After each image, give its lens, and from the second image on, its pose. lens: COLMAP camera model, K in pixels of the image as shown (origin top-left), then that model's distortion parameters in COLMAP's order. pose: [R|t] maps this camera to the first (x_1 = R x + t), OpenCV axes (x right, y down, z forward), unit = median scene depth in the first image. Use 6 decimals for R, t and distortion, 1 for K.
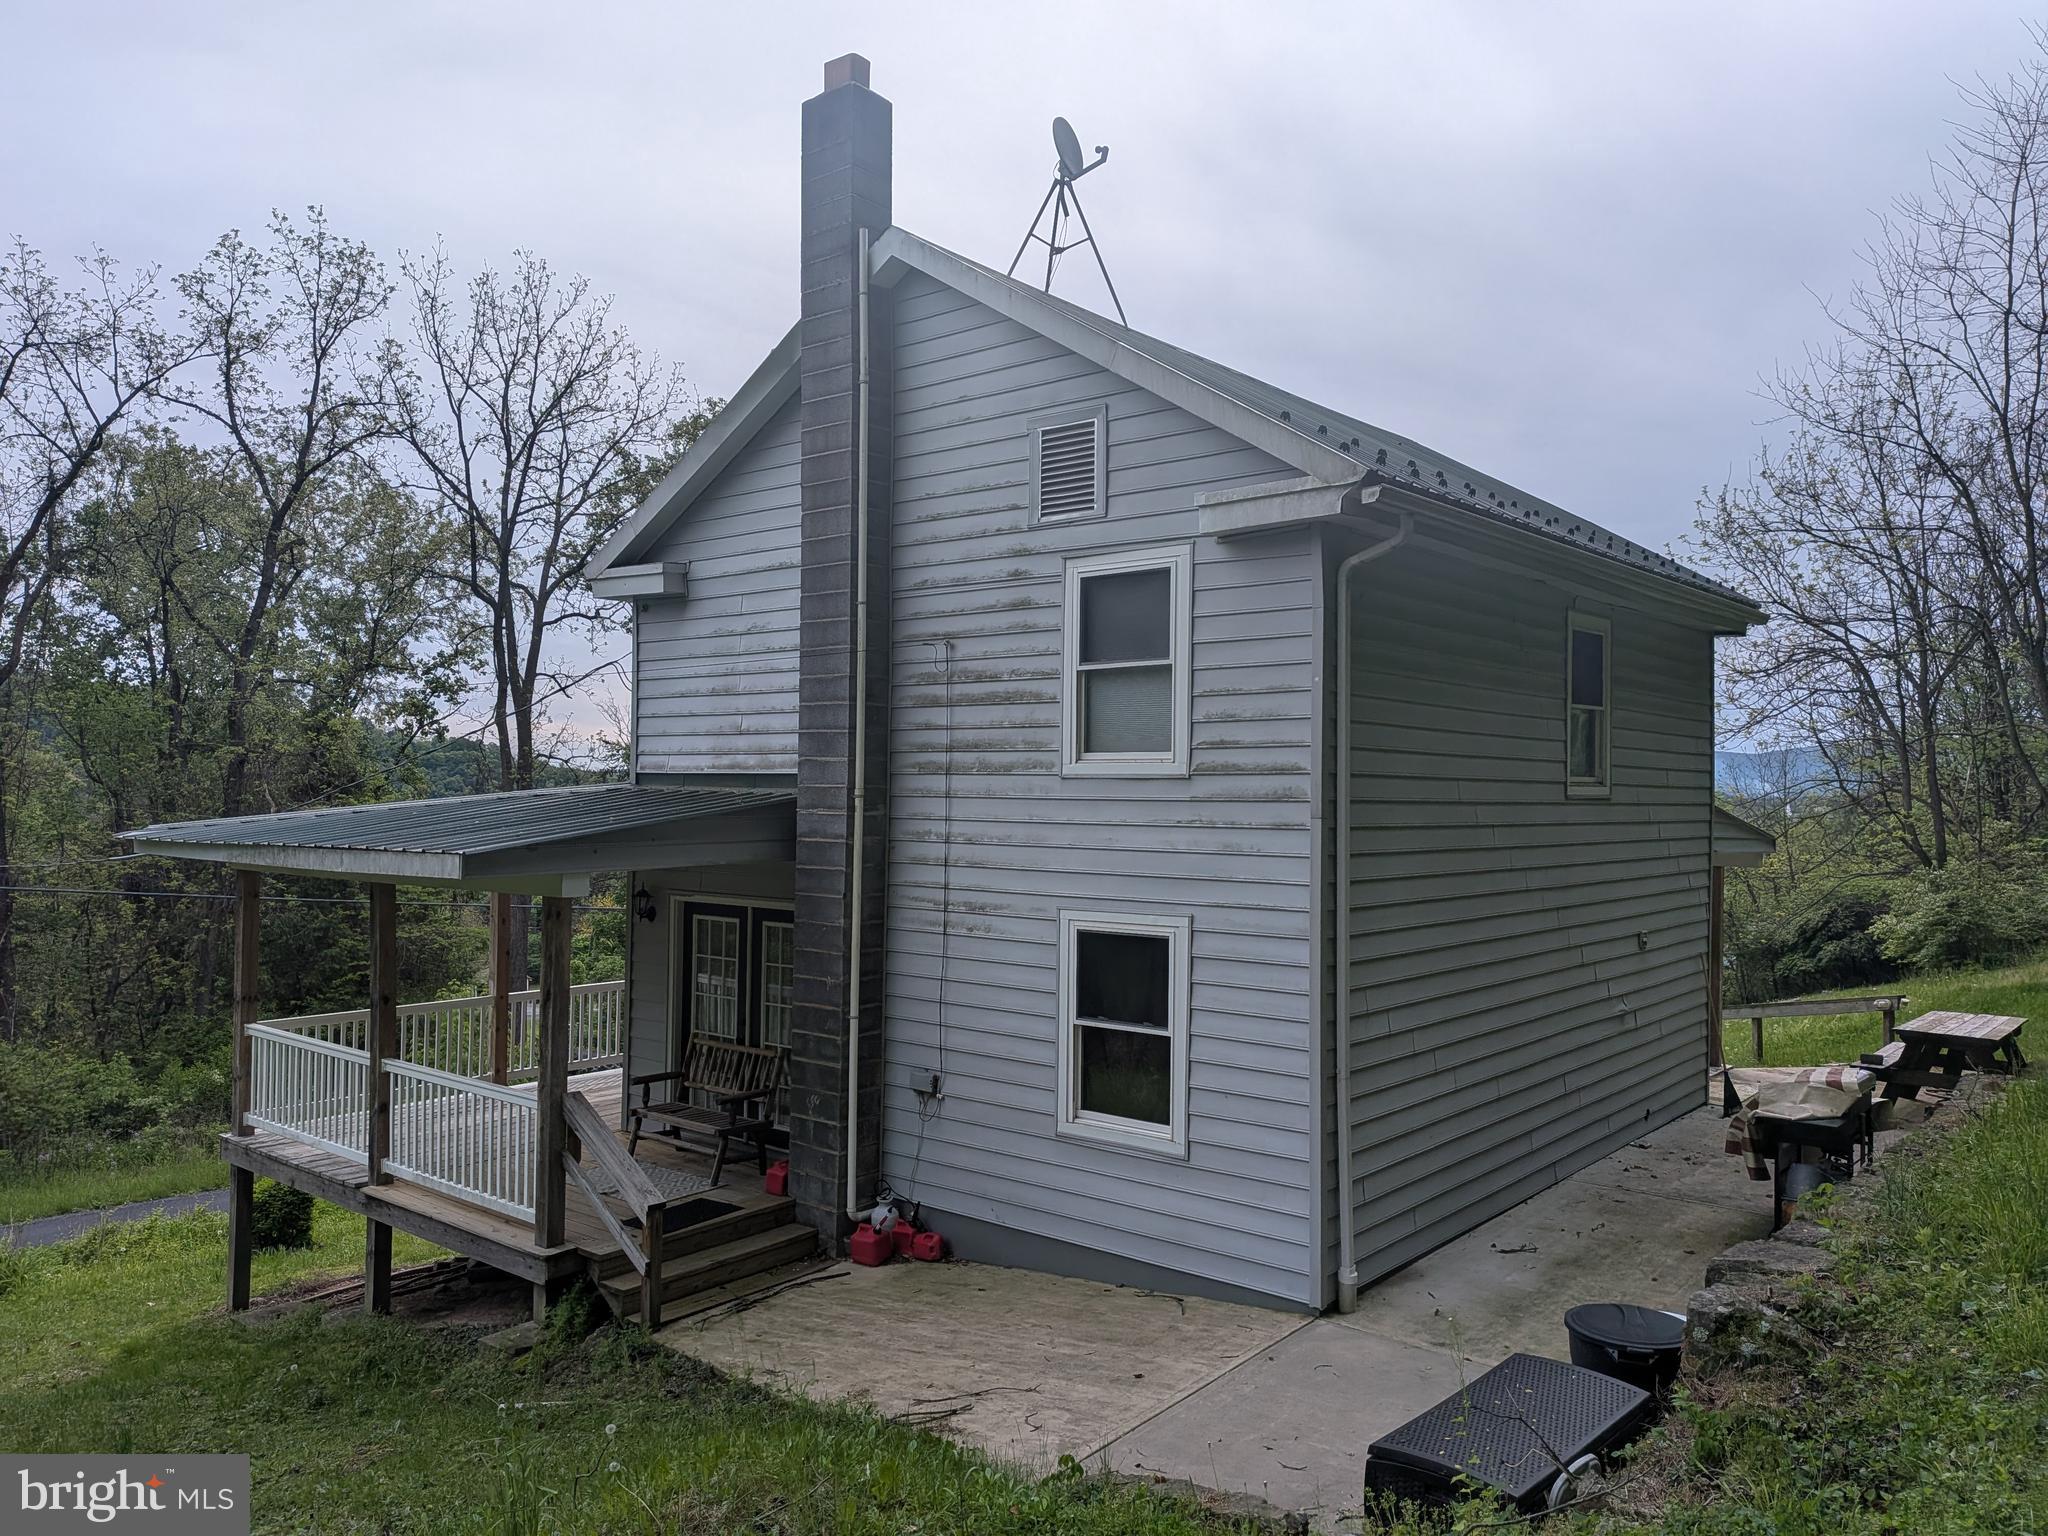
lens RADIAL K [[1472.6, 0, 1020.6], [0, 1472.6, 758.4], [0, 0, 1]] dist [0.064154, -0.093882]
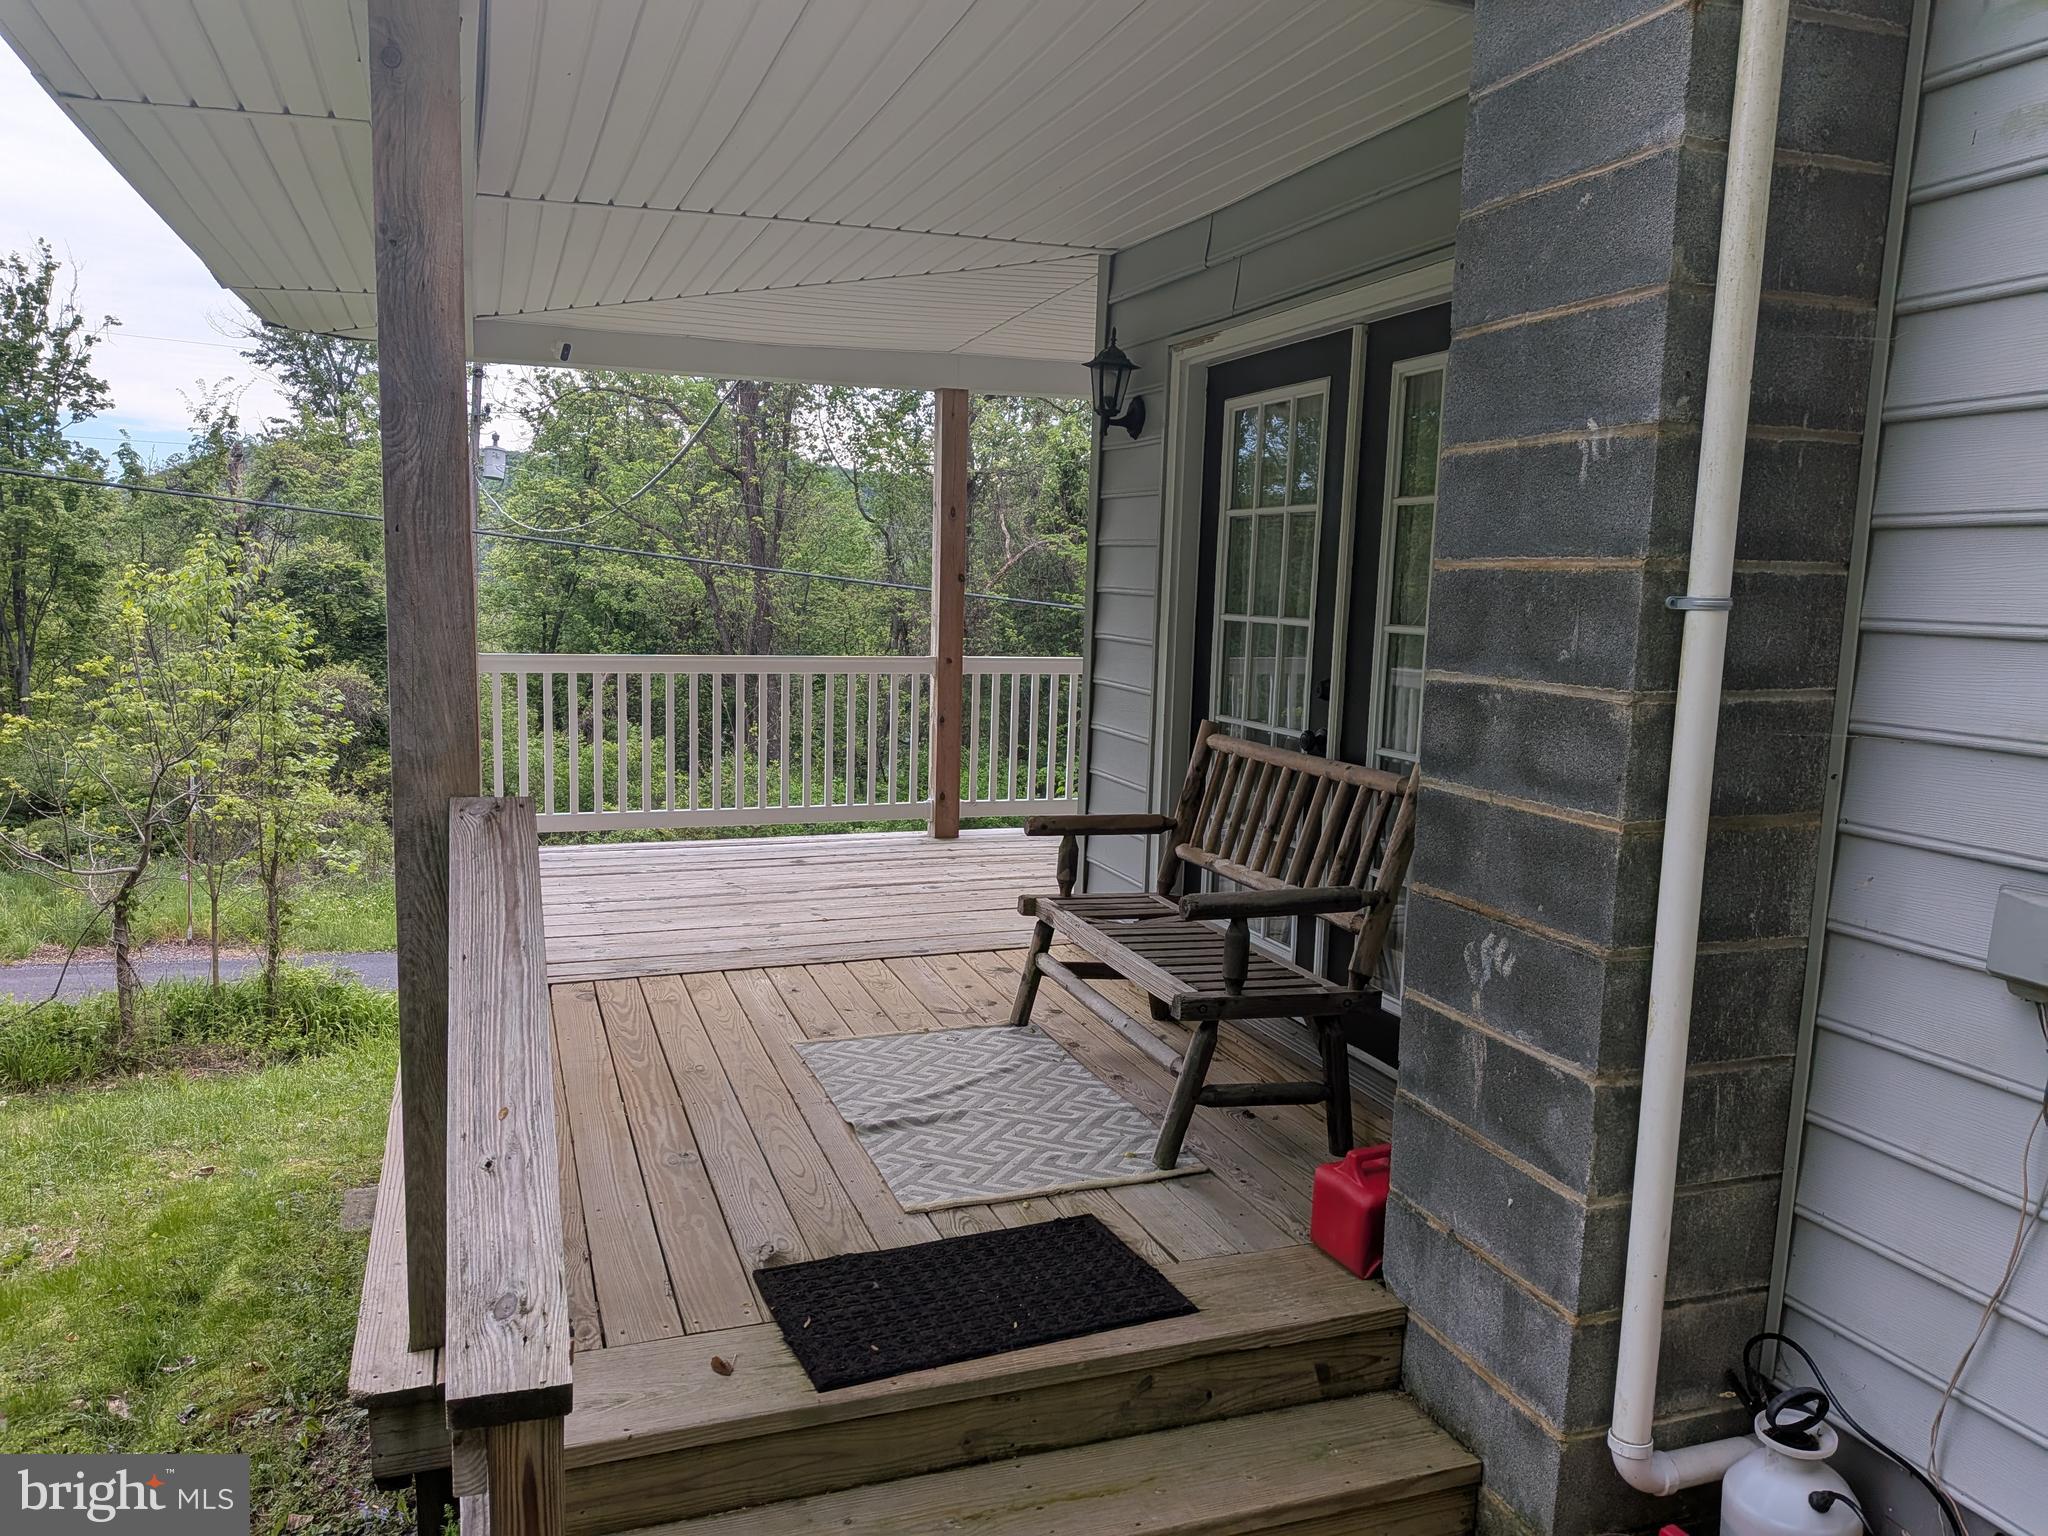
lens RADIAL K [[1472.6, 0, 1010.2], [0, 1472.6, 770.4], [0, 0, 1]] dist [0.064154, -0.093882]
pose [[0.861350, 0.082682, -0.501239, -0.089262], [-0.009876, 0.989205, 0.146203, 0.166956], [0.507916, -0.120981, 0.852868, 0.758878]]
